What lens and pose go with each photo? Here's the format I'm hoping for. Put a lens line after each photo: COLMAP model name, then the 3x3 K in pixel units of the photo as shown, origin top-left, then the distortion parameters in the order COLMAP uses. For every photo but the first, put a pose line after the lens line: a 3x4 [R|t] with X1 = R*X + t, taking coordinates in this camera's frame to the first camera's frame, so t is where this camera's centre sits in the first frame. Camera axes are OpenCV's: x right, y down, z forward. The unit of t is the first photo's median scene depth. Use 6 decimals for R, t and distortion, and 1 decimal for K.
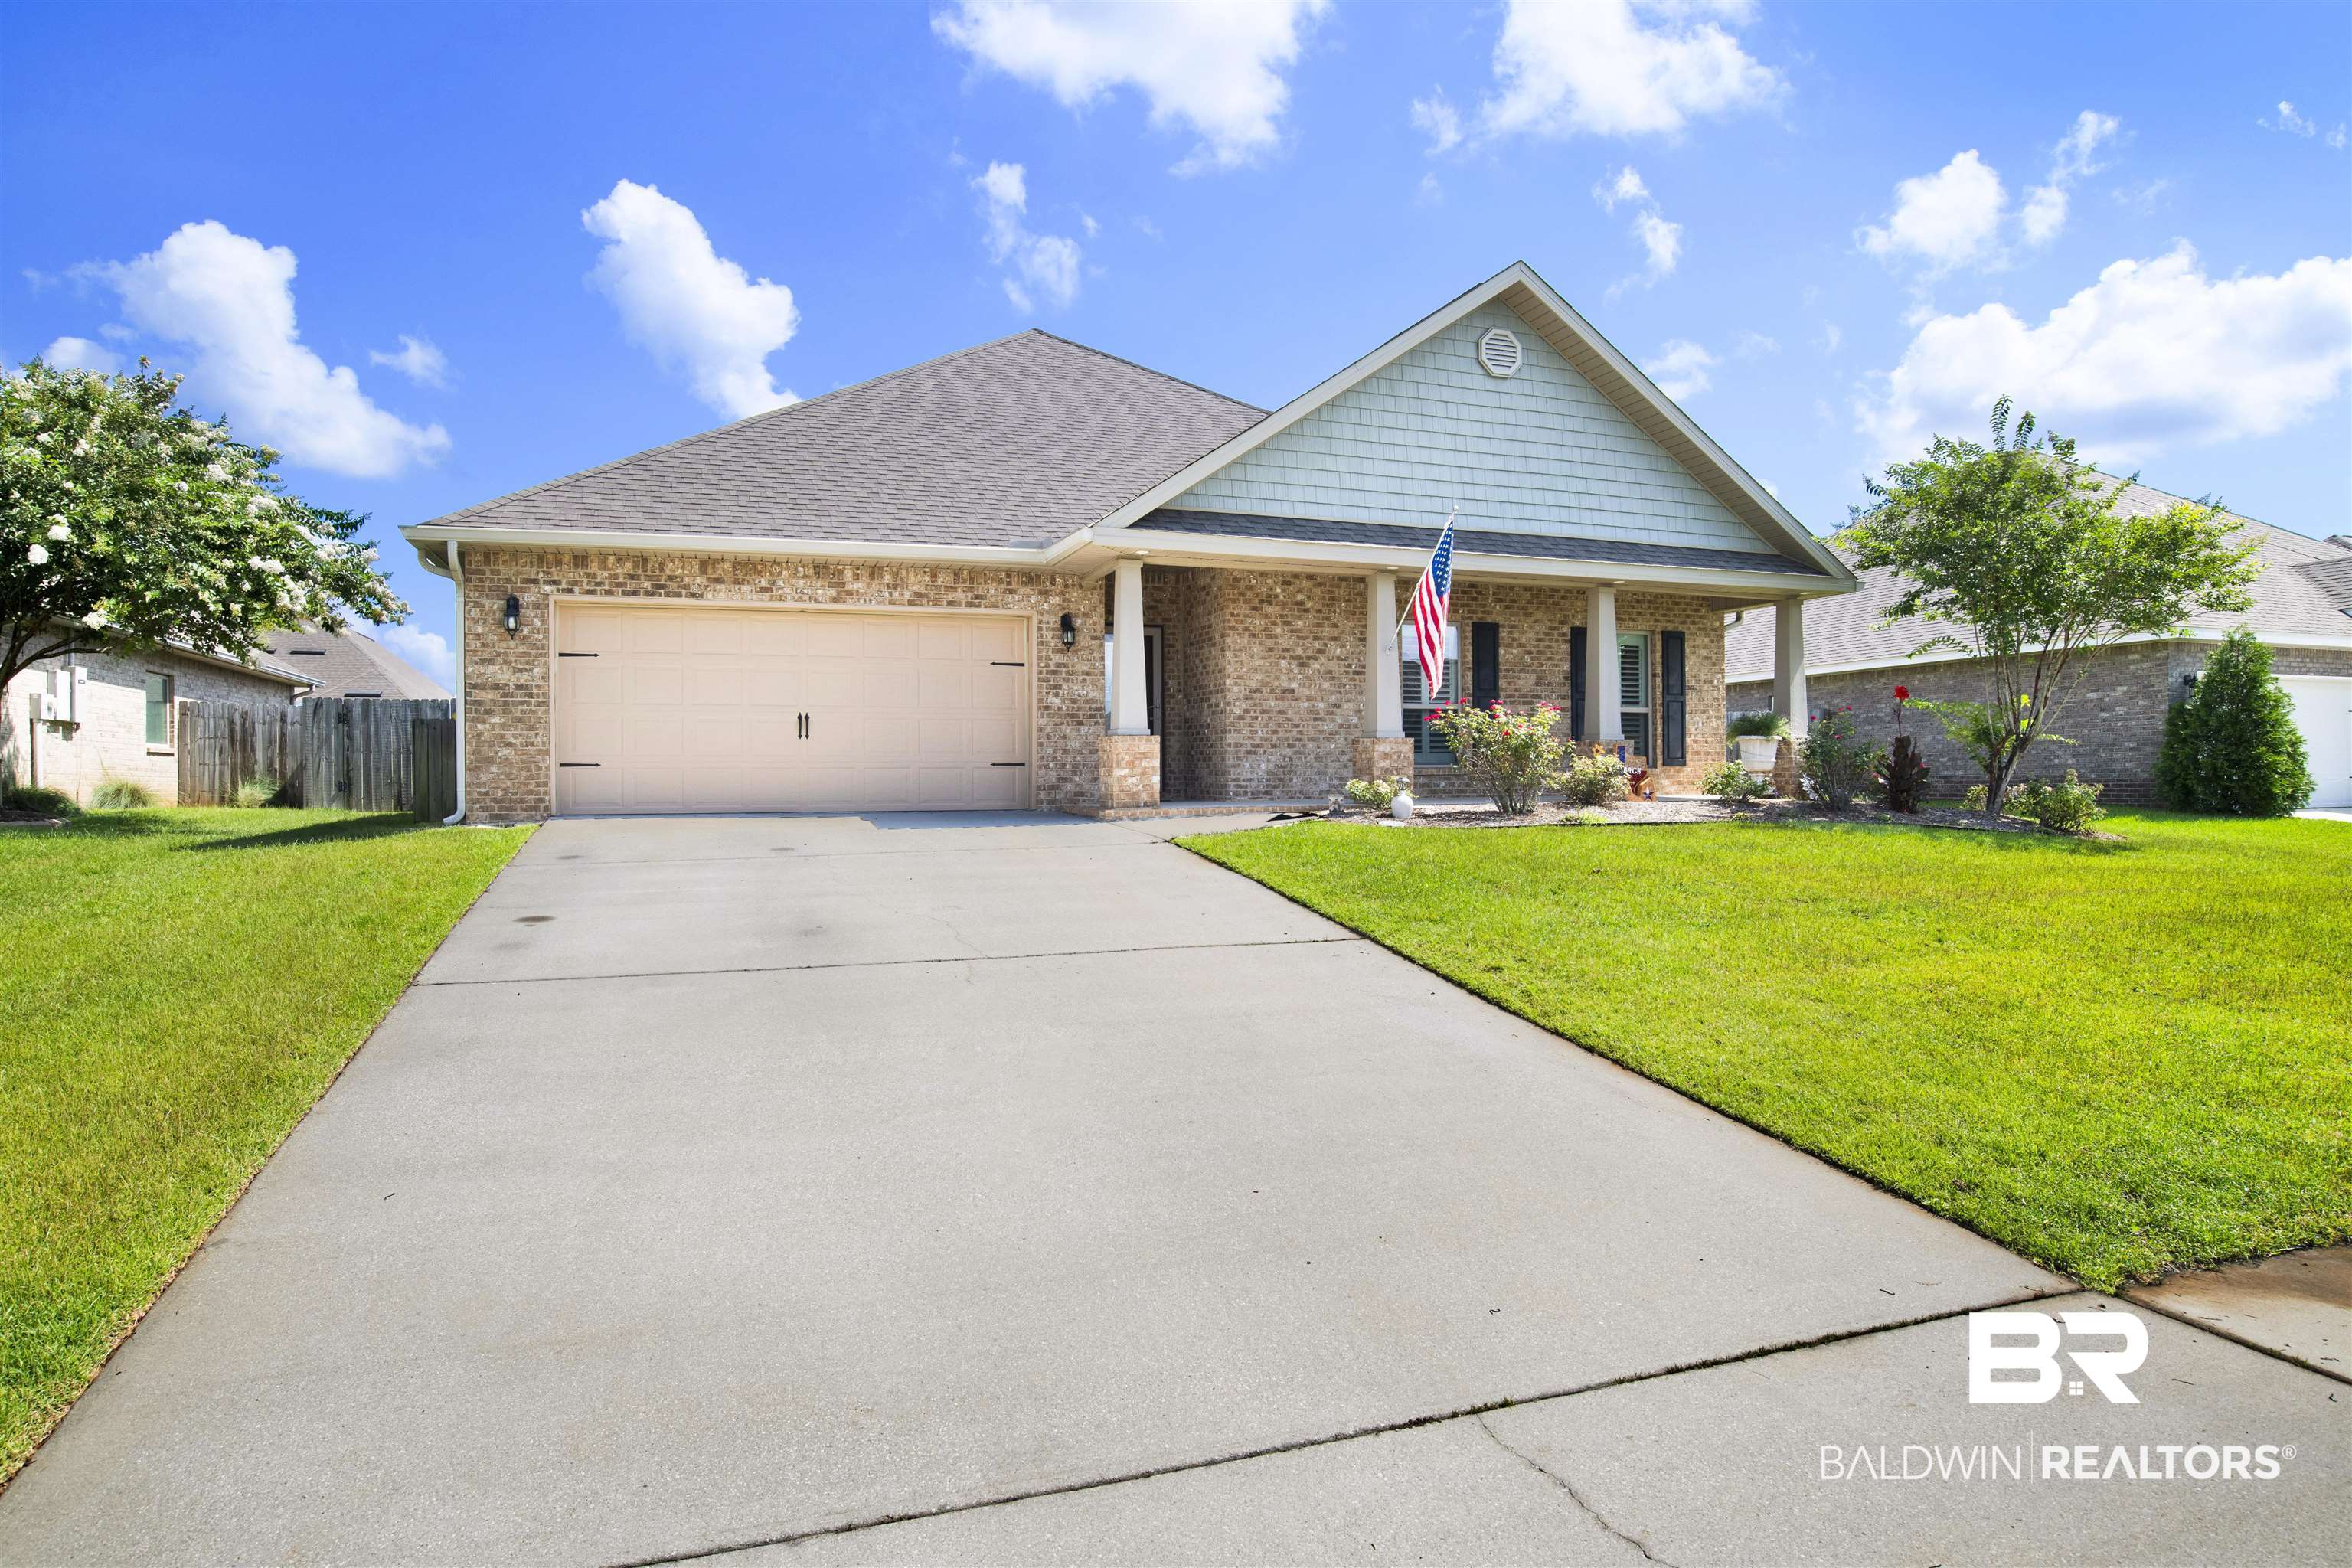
lens RADIAL K [[1328.5, 0, 1188.6], [0, 1328.5, 777.1], [0, 0, 1]] dist [-0.069936, 0.024305]
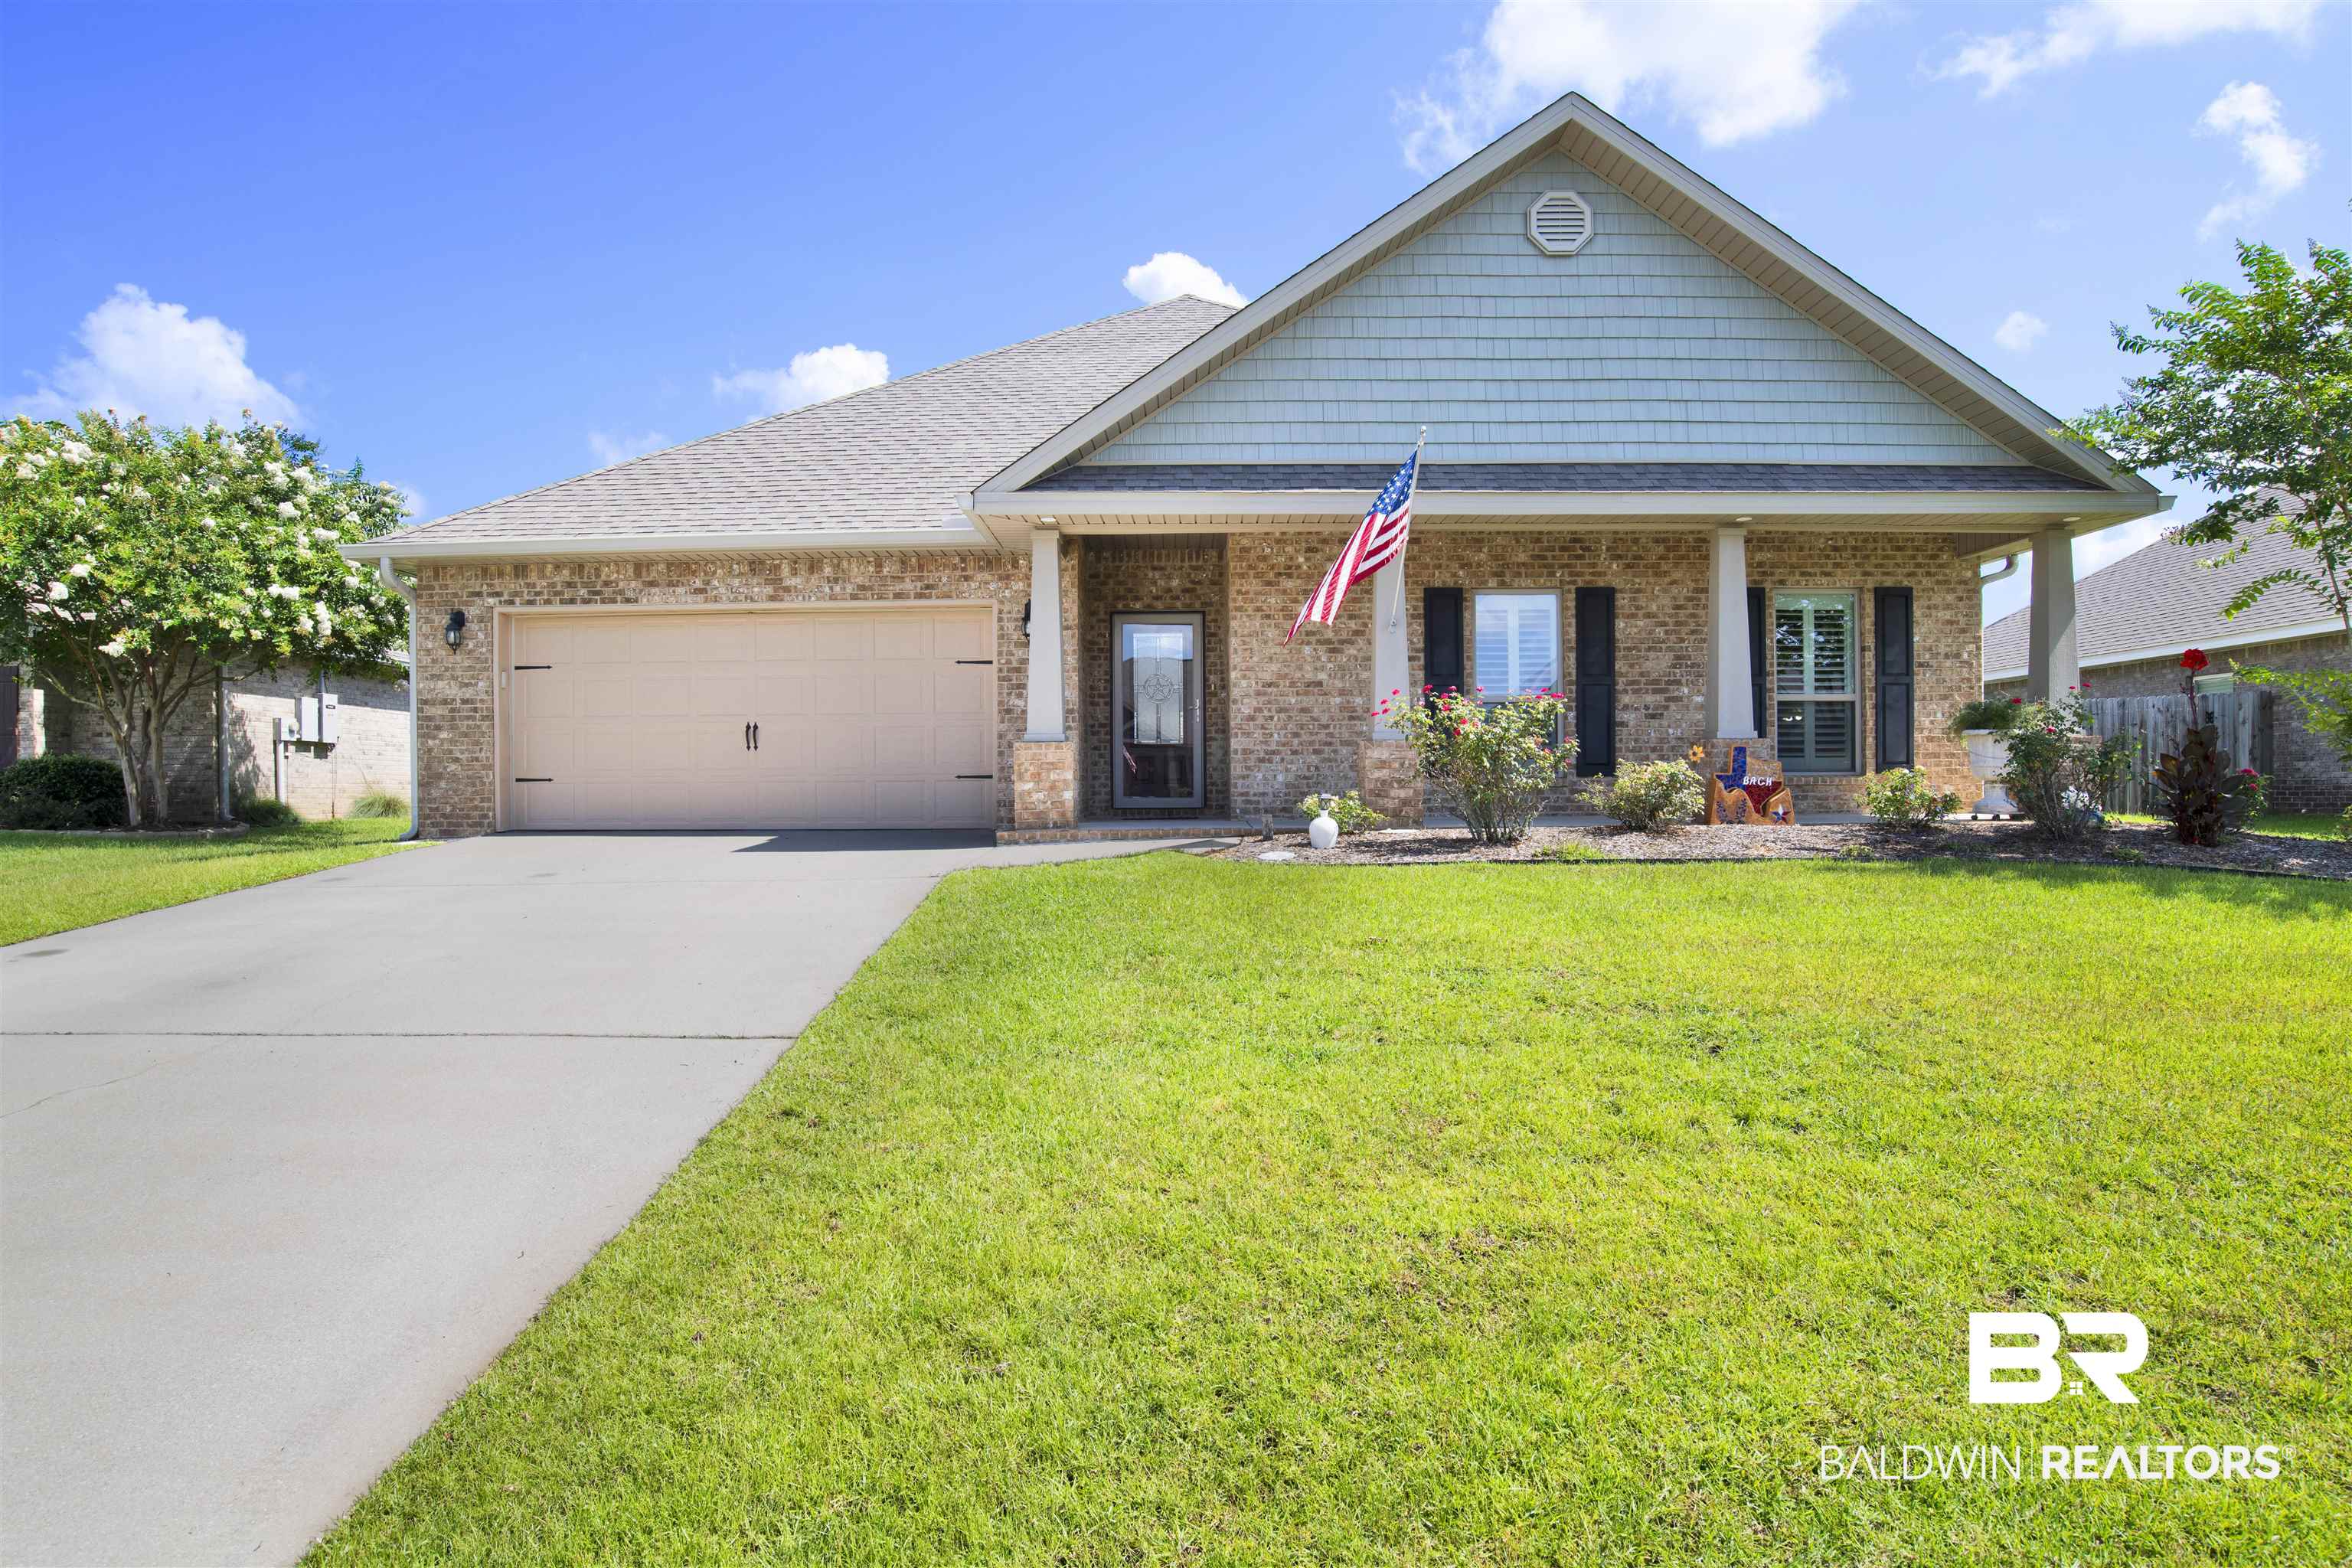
lens RADIAL K [[1328.5, 0, 1162.1], [0, 1328.5, 792.6], [0, 0, 1]] dist [-0.069936, 0.024305]
pose [[0.936160, -0.000237, -0.351575, 0.287551], [0.002314, 0.999982, 0.005488, -0.003646], [0.351567, -0.005951, 0.936144, 0.225581]]
